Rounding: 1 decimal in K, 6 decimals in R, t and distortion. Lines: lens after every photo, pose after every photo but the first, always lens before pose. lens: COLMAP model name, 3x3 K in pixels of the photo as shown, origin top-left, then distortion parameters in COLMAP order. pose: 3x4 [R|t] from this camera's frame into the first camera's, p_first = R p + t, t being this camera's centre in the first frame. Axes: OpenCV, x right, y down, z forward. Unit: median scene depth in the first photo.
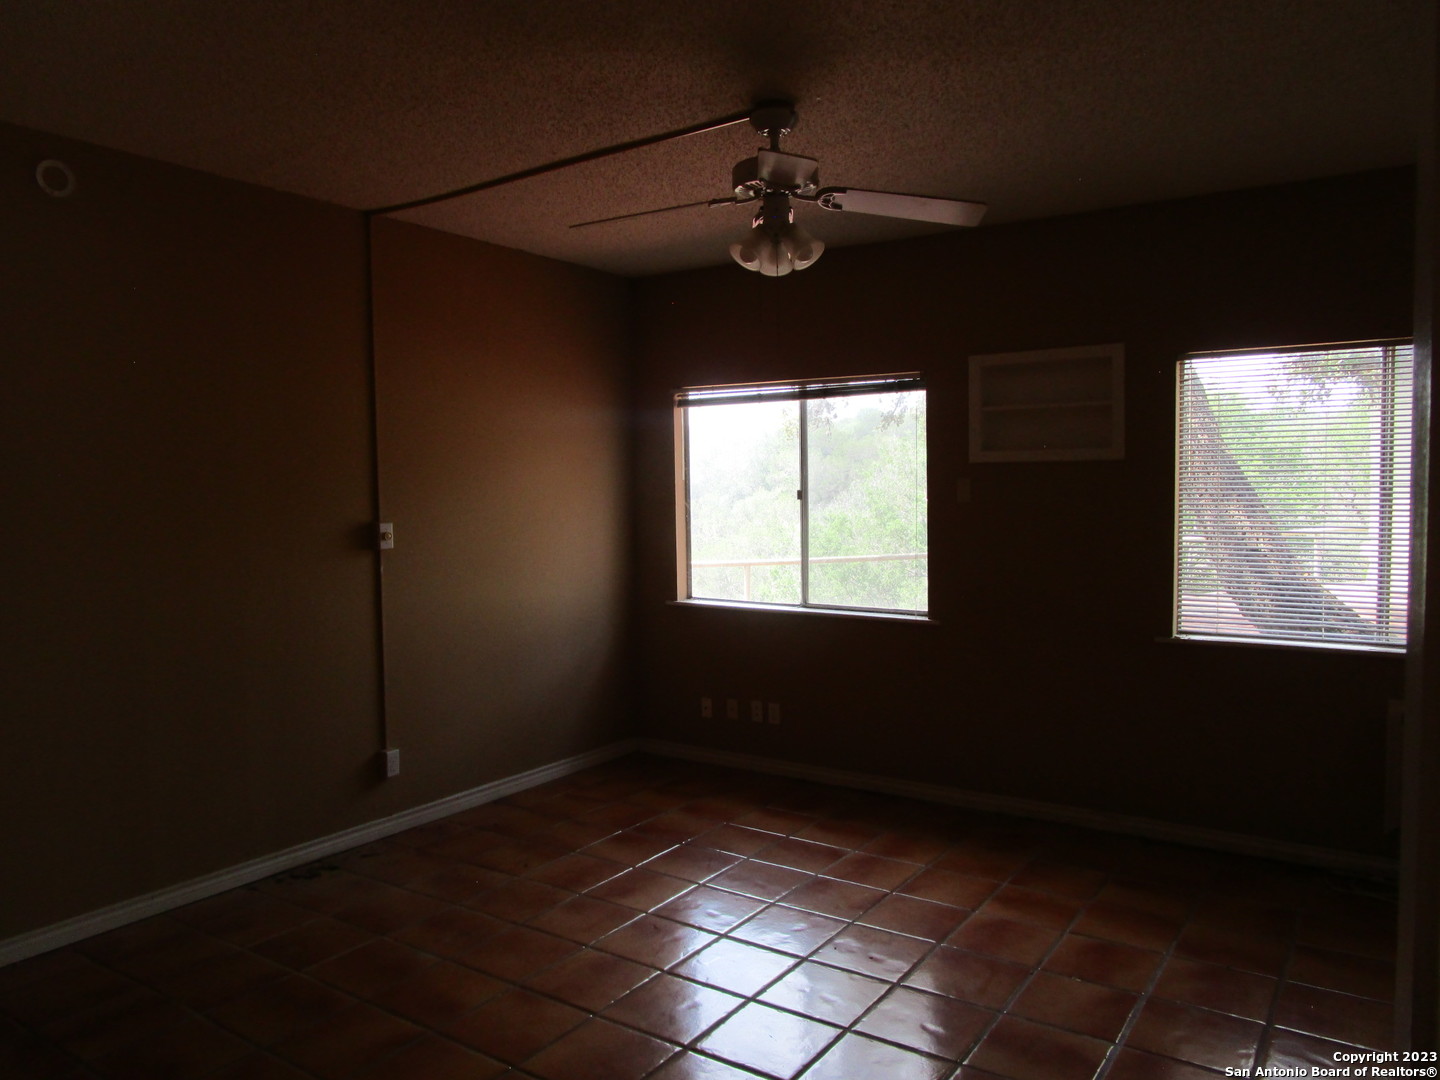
lens RADIAL K [[1021.7, 0, 712.4], [0, 1021.7, 537.9], [0, 0, 1]] dist [-0.034183, 0.004066]
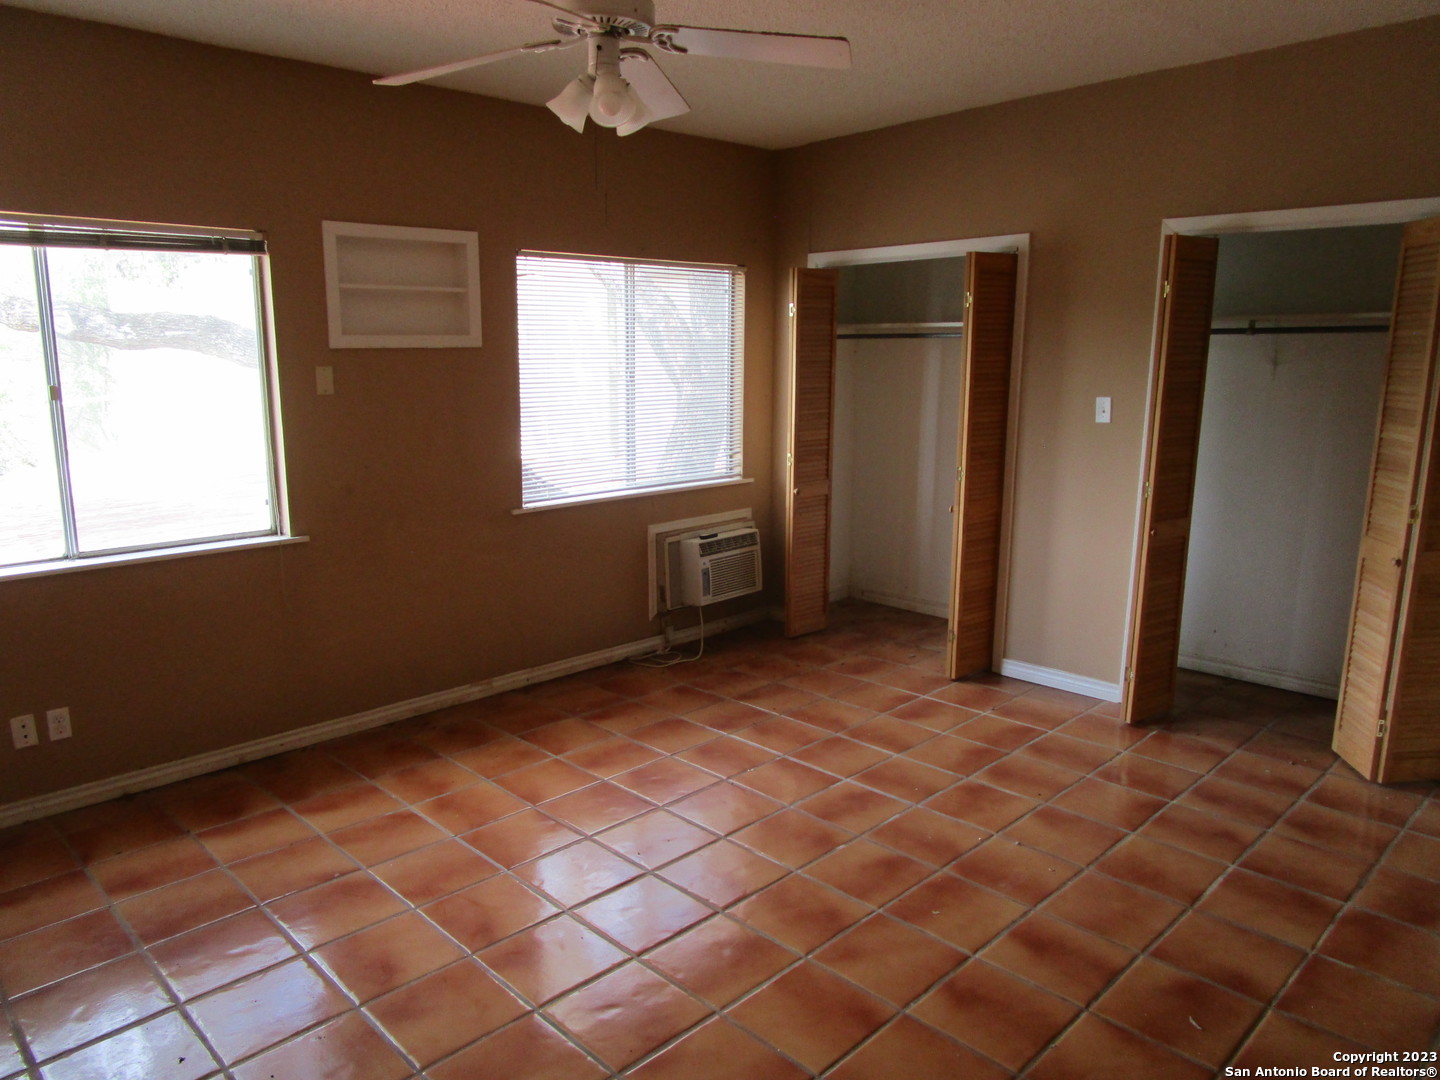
lens RADIAL K [[1021.7, 0, 712.4], [0, 1021.7, 537.9], [0, 0, 1]] dist [-0.034183, 0.004066]
pose [[0.195048, -0.172942, 0.965426, -0.542811], [0.048099, 0.984834, 0.166701, -0.043175], [-0.979614, 0.013921, 0.200408, 0.512769]]
